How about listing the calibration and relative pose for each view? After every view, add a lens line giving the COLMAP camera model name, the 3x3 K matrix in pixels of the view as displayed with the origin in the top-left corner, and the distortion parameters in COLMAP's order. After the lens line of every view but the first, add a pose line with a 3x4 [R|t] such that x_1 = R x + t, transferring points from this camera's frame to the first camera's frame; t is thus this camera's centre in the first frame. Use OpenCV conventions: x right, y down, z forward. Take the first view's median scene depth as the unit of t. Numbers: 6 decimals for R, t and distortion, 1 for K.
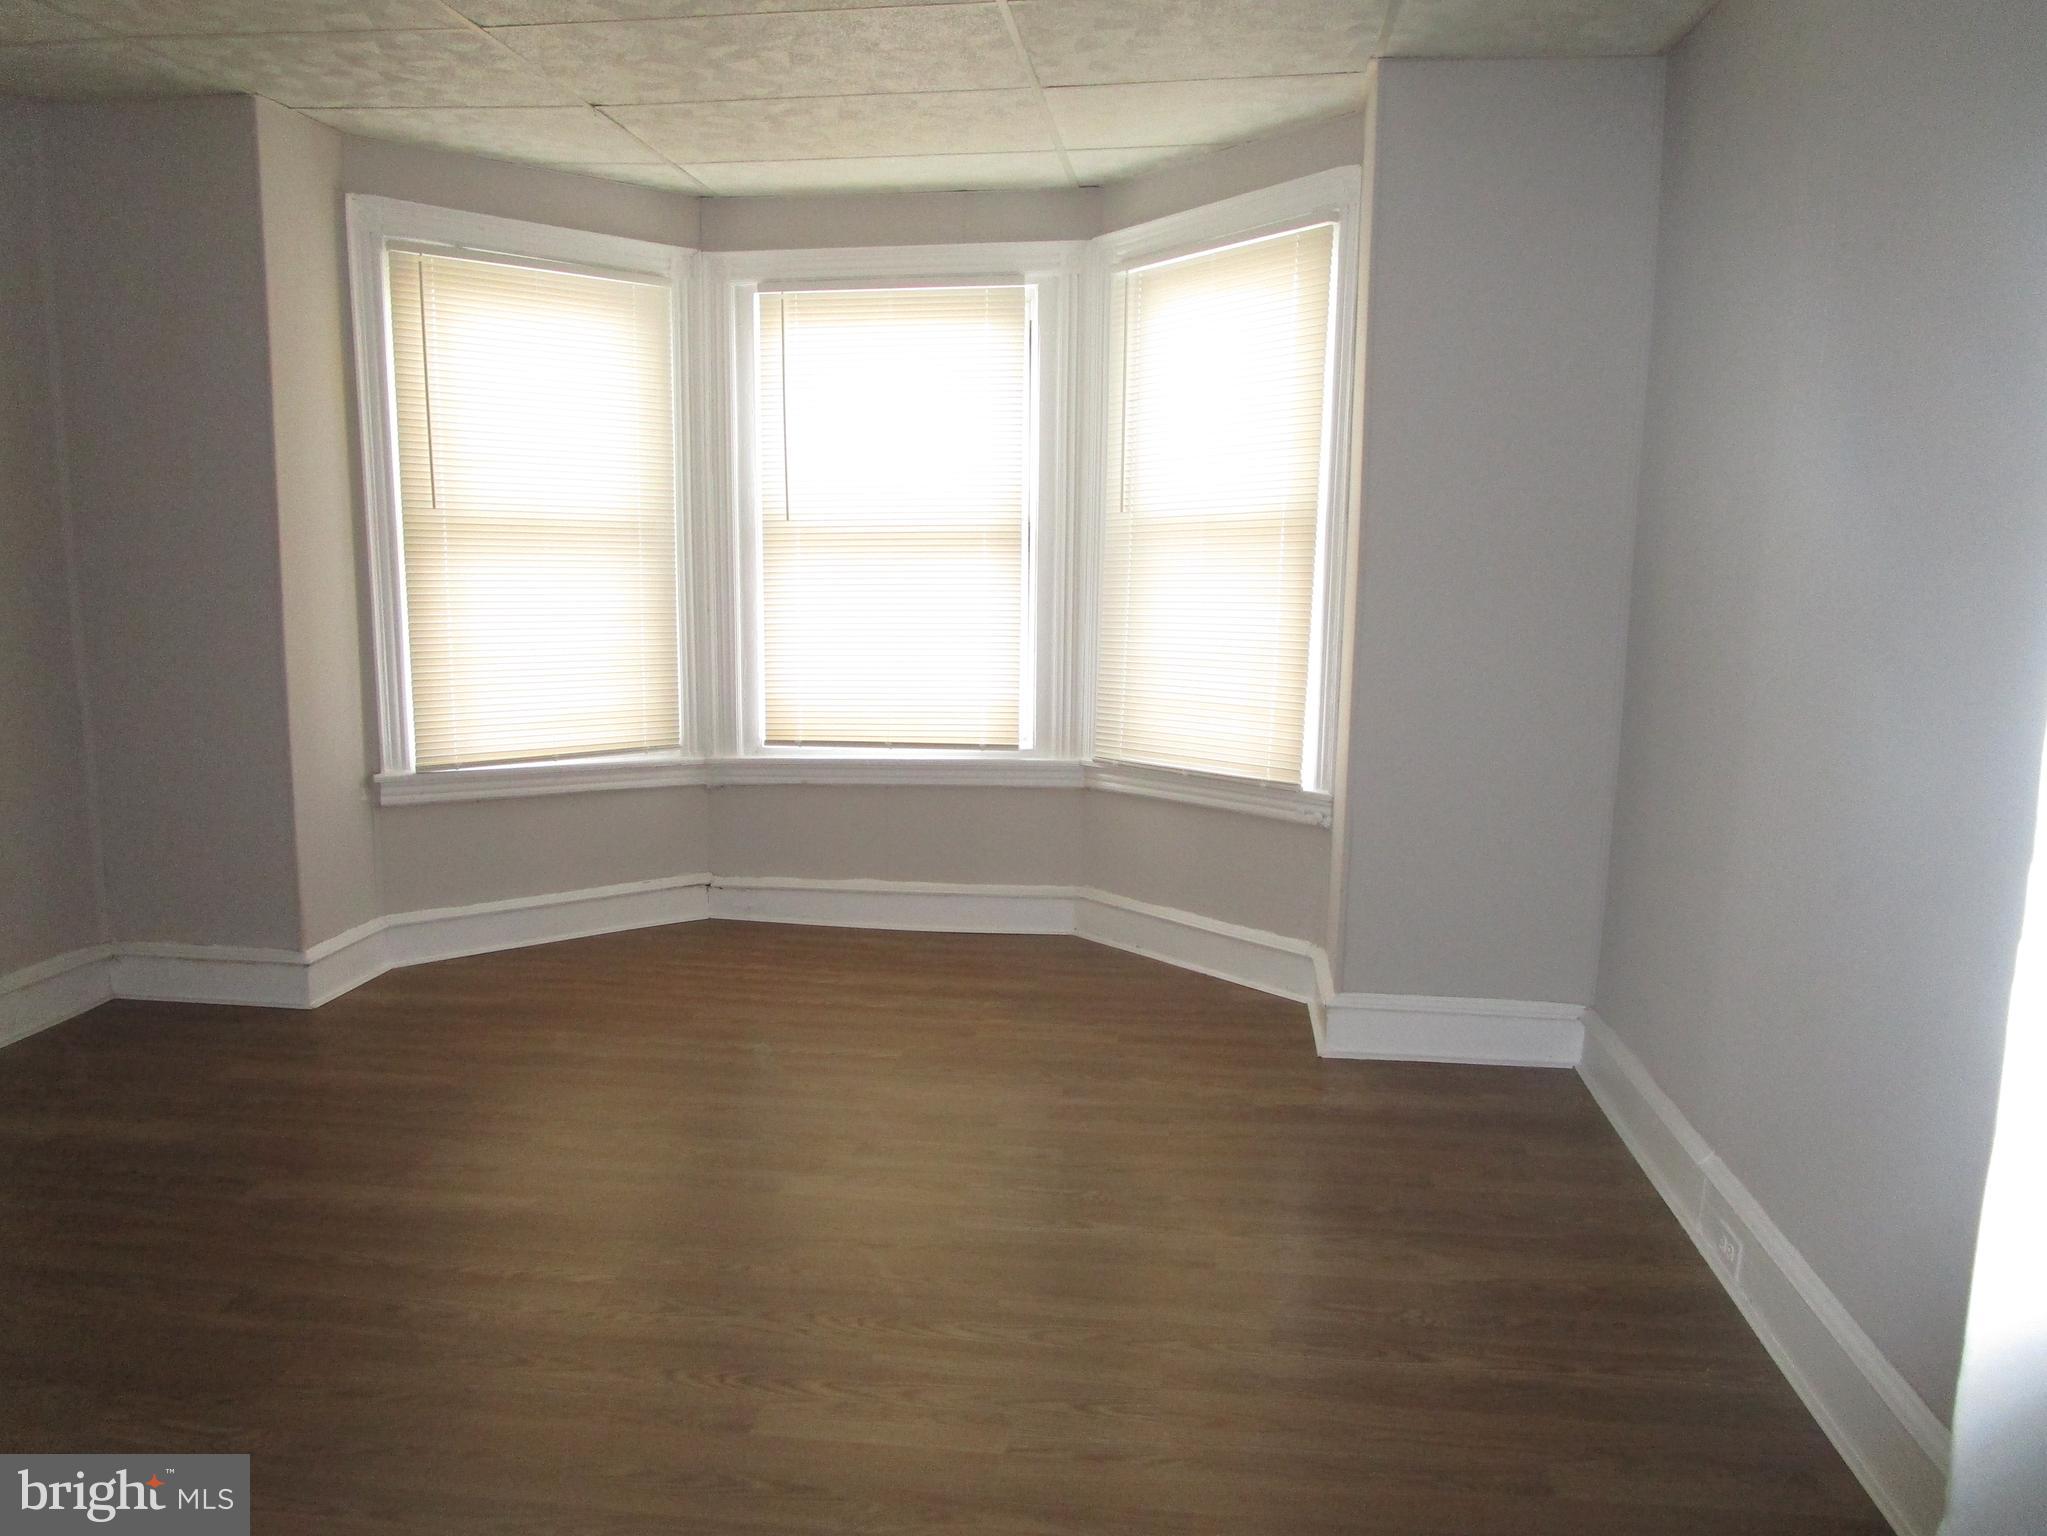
lens RADIAL K [[1467.9, 0, 1023.5], [0, 1467.9, 768.0], [0, 0, 1]] dist [-0.031711, 0.010265]
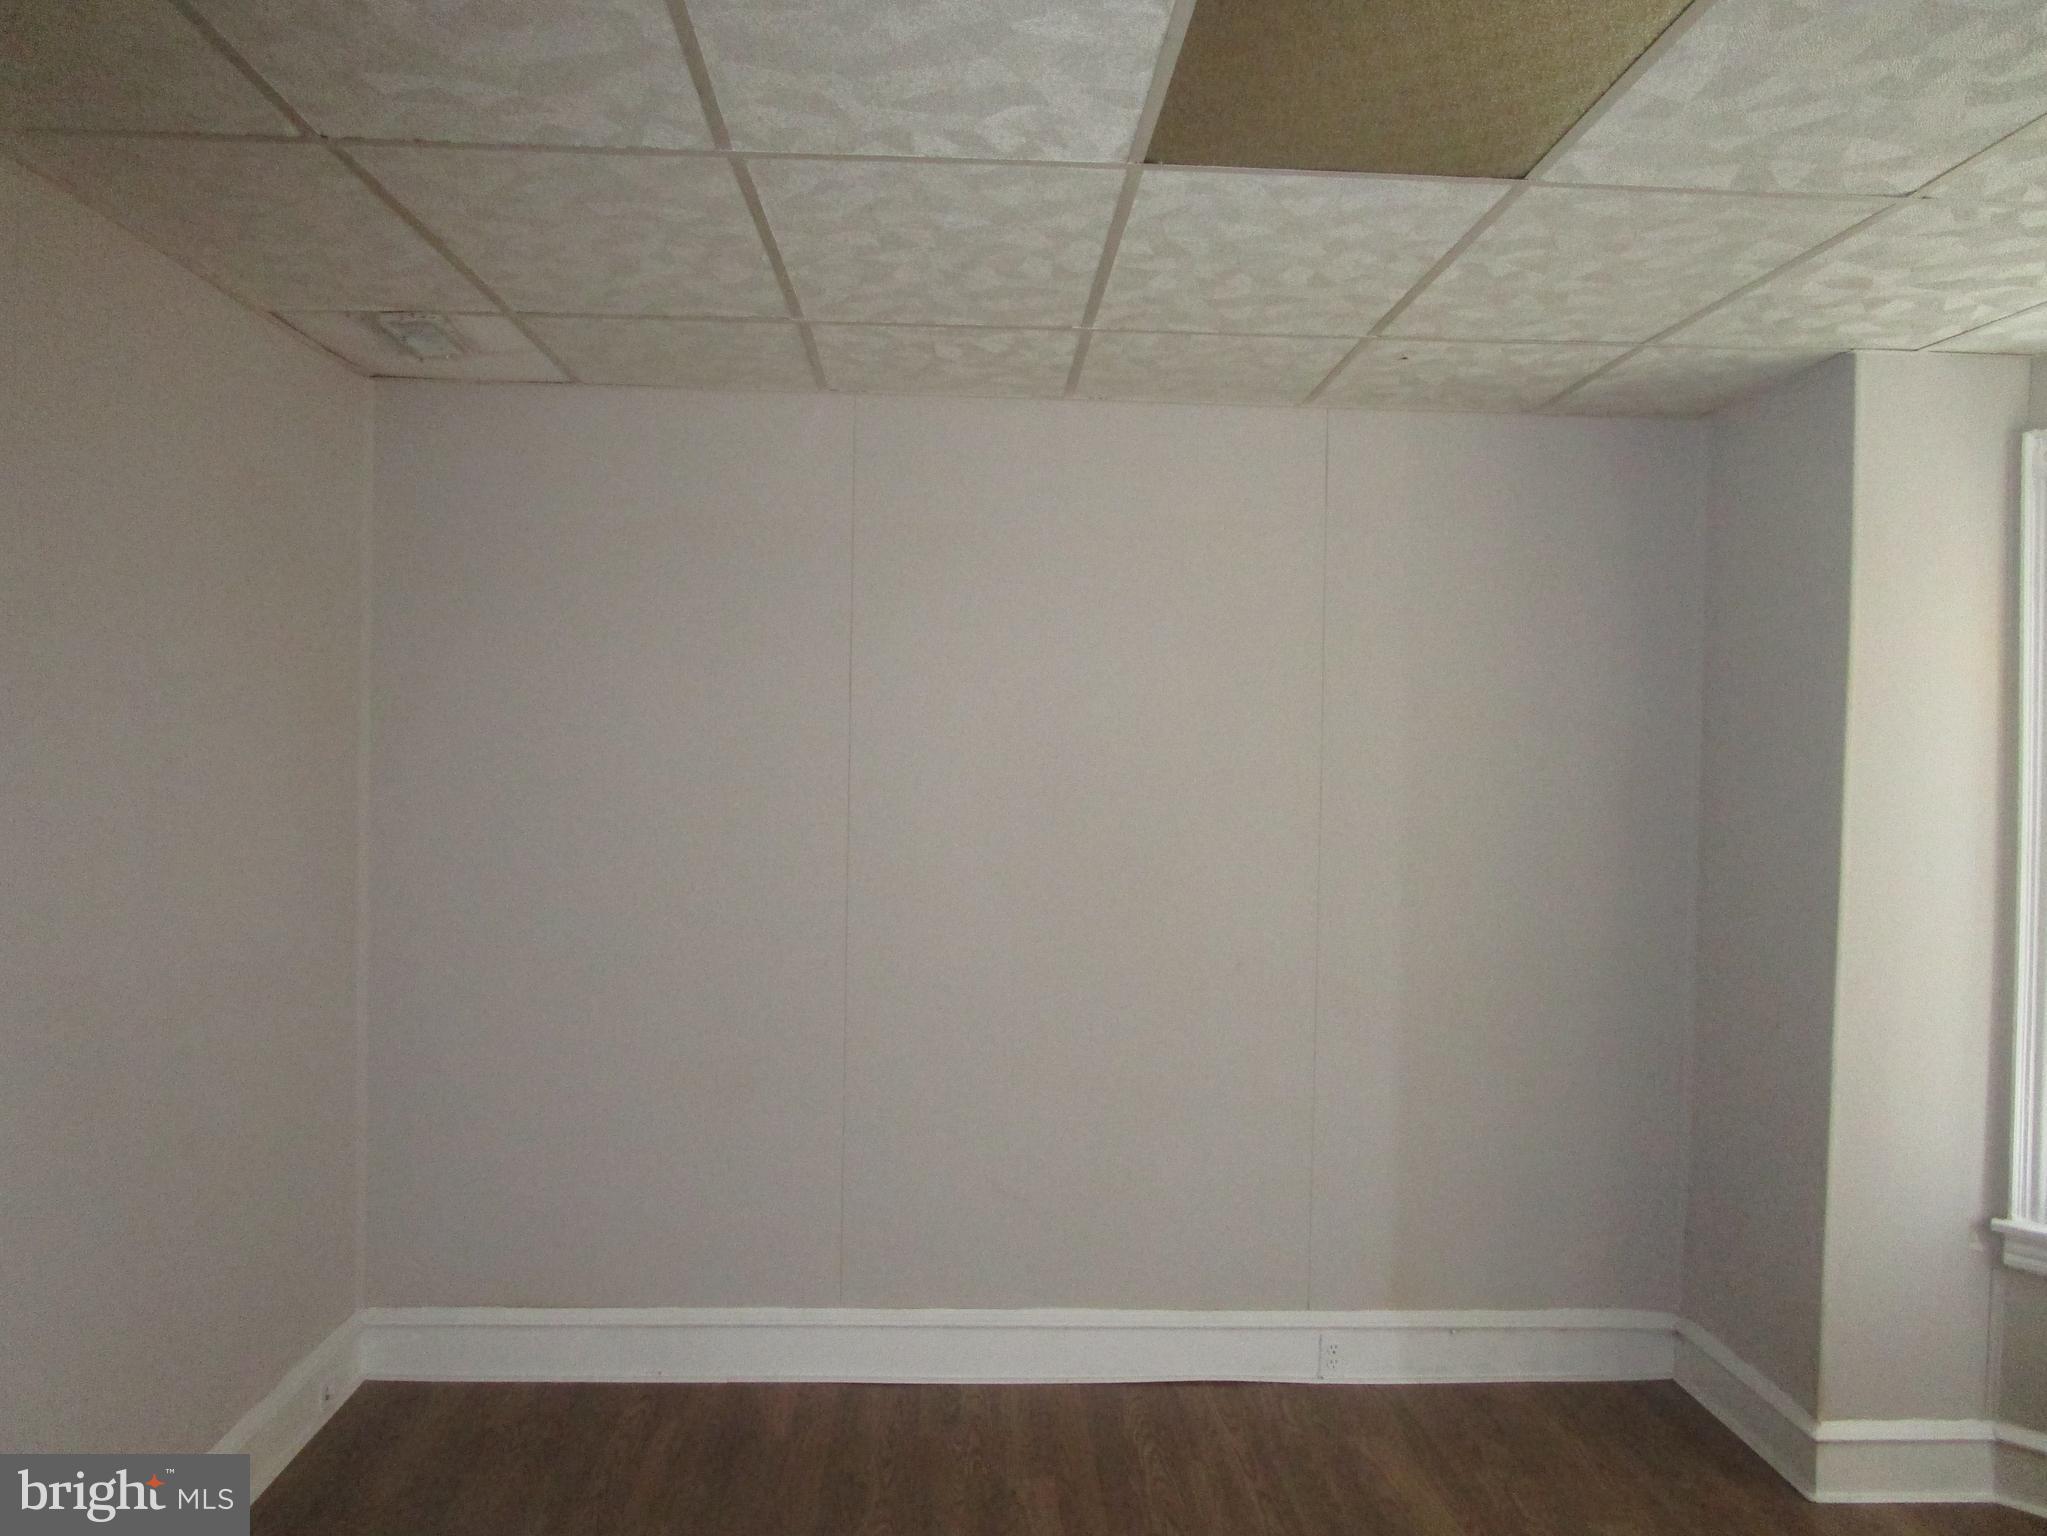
lens RADIAL K [[1469.8, 0, 1023.5], [0, 1469.8, 768.0], [0, 0, 1]] dist [-0.003284, -0.004636]
pose [[0.171426, 0.001759, -0.985195, 0.181266], [-0.173175, 0.984482, -0.028375, -0.112189], [0.969857, 0.175475, 0.169071, 0.391664]]
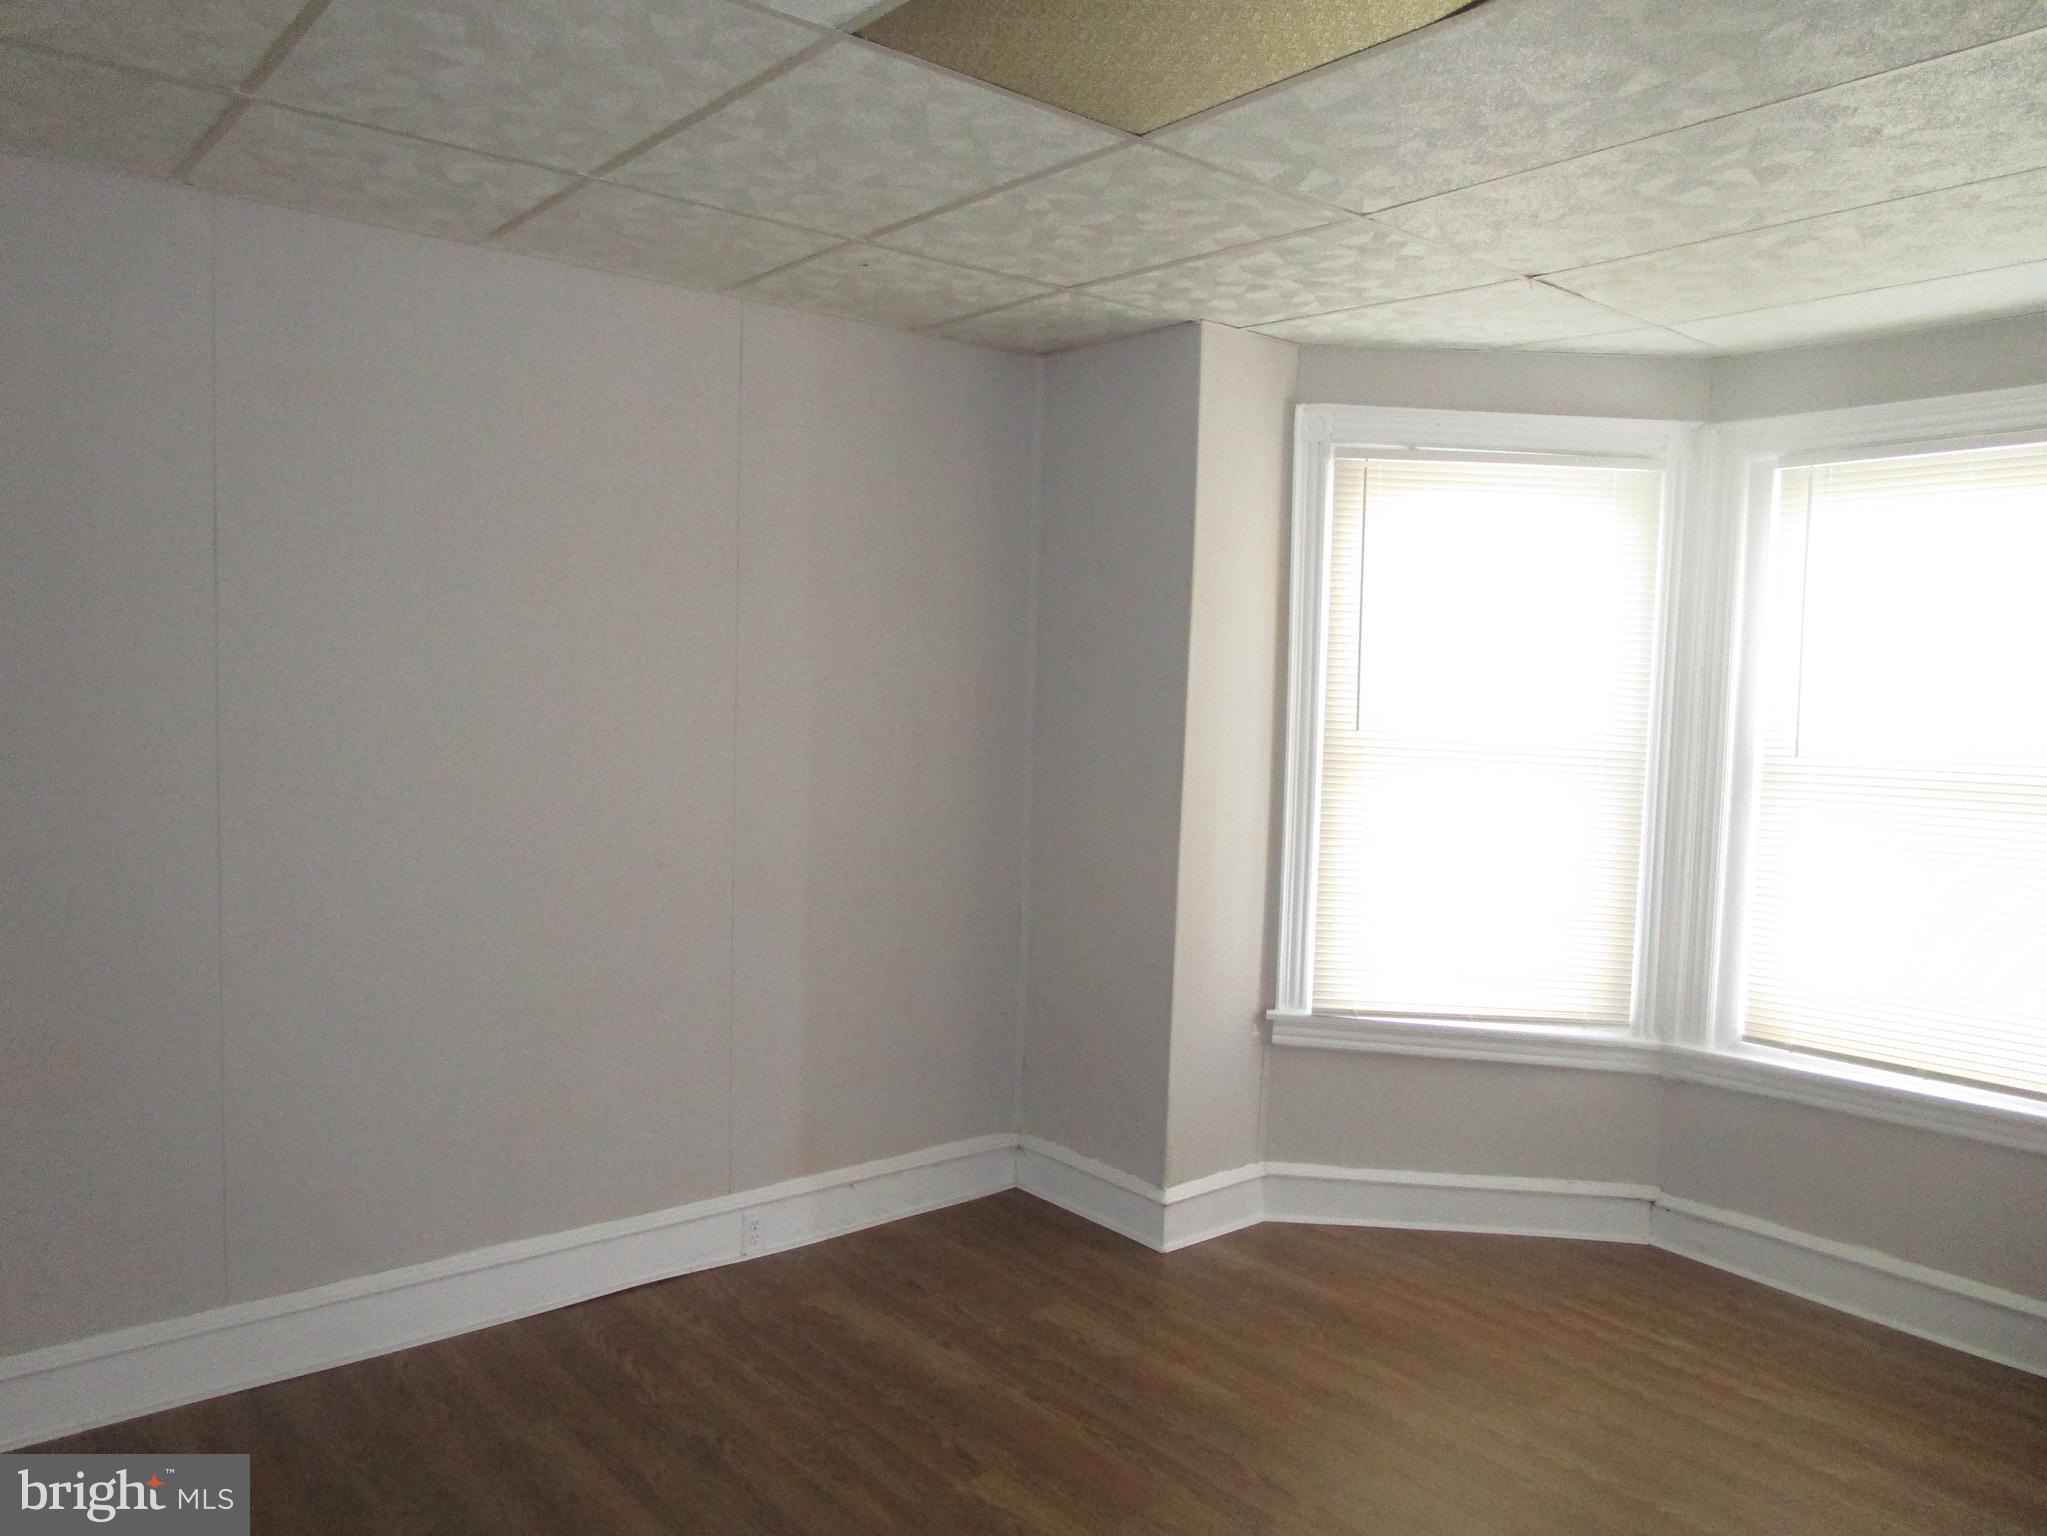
lens RADIAL K [[1467.9, 0, 1023.5], [0, 1467.9, 768.0], [0, 0, 1]] dist [-0.031711, 0.010265]
pose [[0.728900, 0.055338, -0.682380, 0.073266], [-0.127241, 0.990312, -0.055606, -0.078802], [0.672692, 0.127358, 0.728880, 0.198075]]
